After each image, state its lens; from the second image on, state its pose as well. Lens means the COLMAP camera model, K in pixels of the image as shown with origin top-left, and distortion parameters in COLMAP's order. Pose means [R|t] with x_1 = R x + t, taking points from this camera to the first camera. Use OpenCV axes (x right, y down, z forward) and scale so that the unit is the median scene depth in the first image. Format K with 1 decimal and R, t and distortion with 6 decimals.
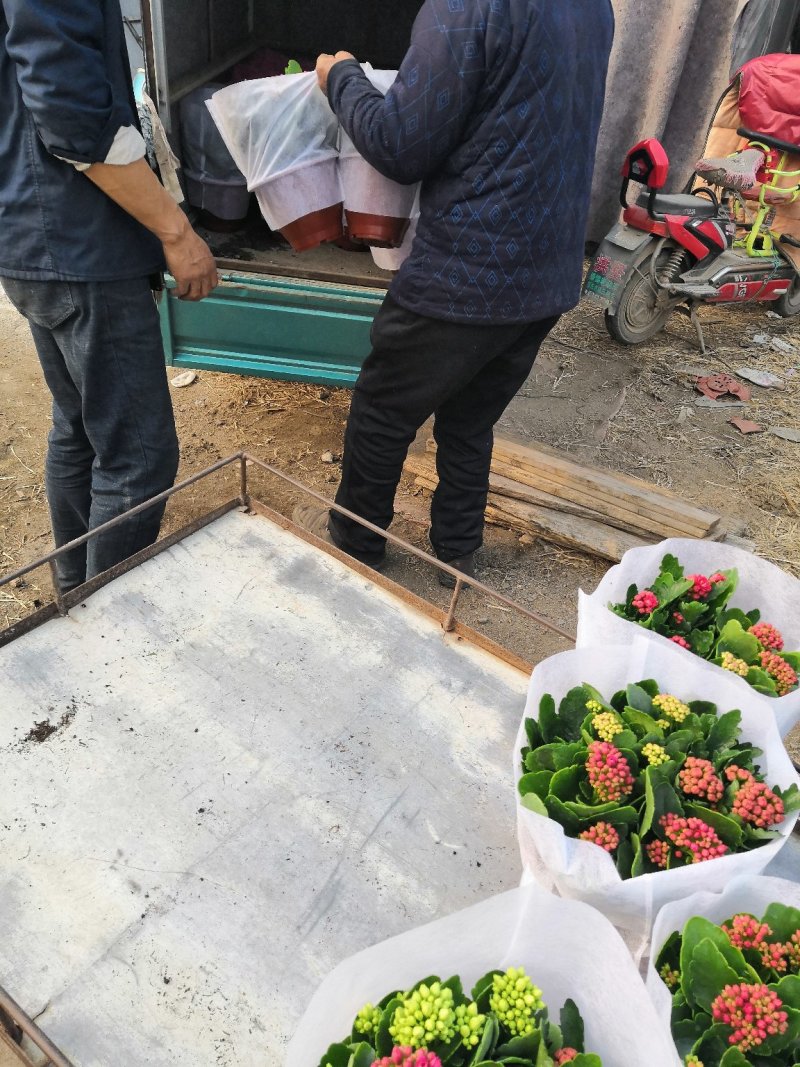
lens RADIAL K [[825.9, 0, 400.1], [0, 825.9, 544.8], [0, 0, 1]] dist [-0.004460, 0.012237]
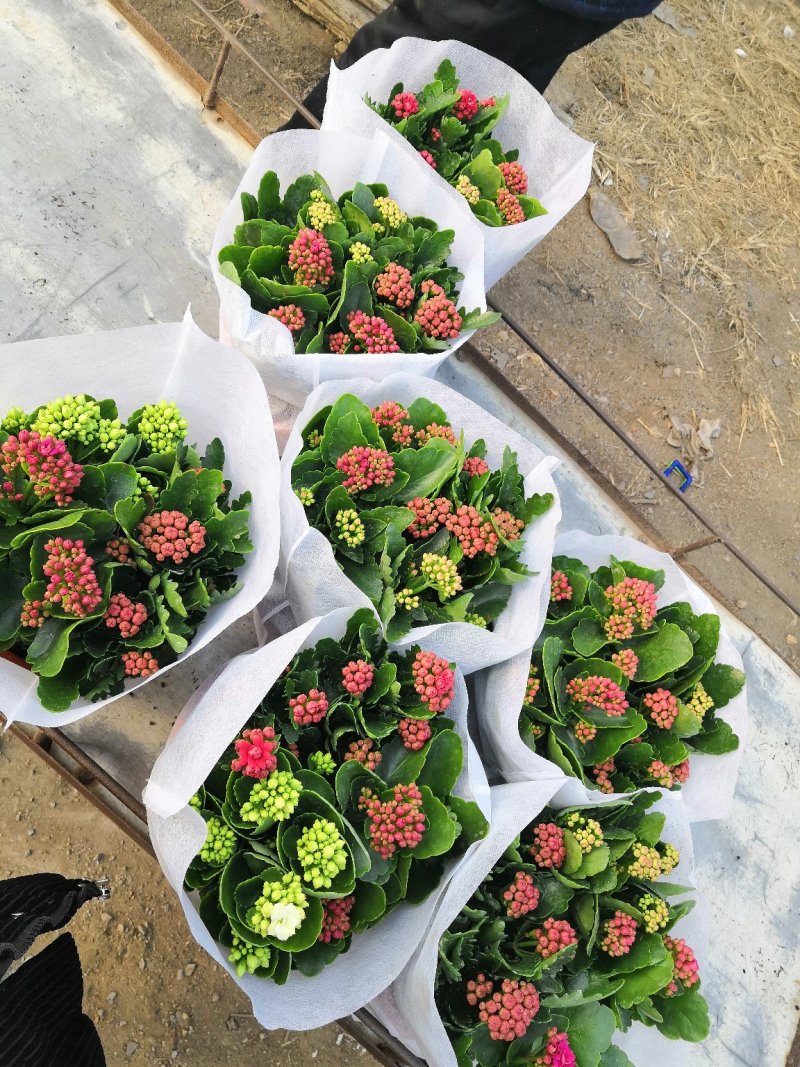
lens RADIAL K [[825.9, 0, 400.1], [0, 825.9, 544.8], [0, 0, 1]] dist [-0.004460, 0.012237]
pose [[0.954536, 0.128561, 0.268950, 0.131021], [-0.243727, 0.856057, 0.455811, 0.088403], [-0.171637, -0.500638, 0.848470, -0.044352]]
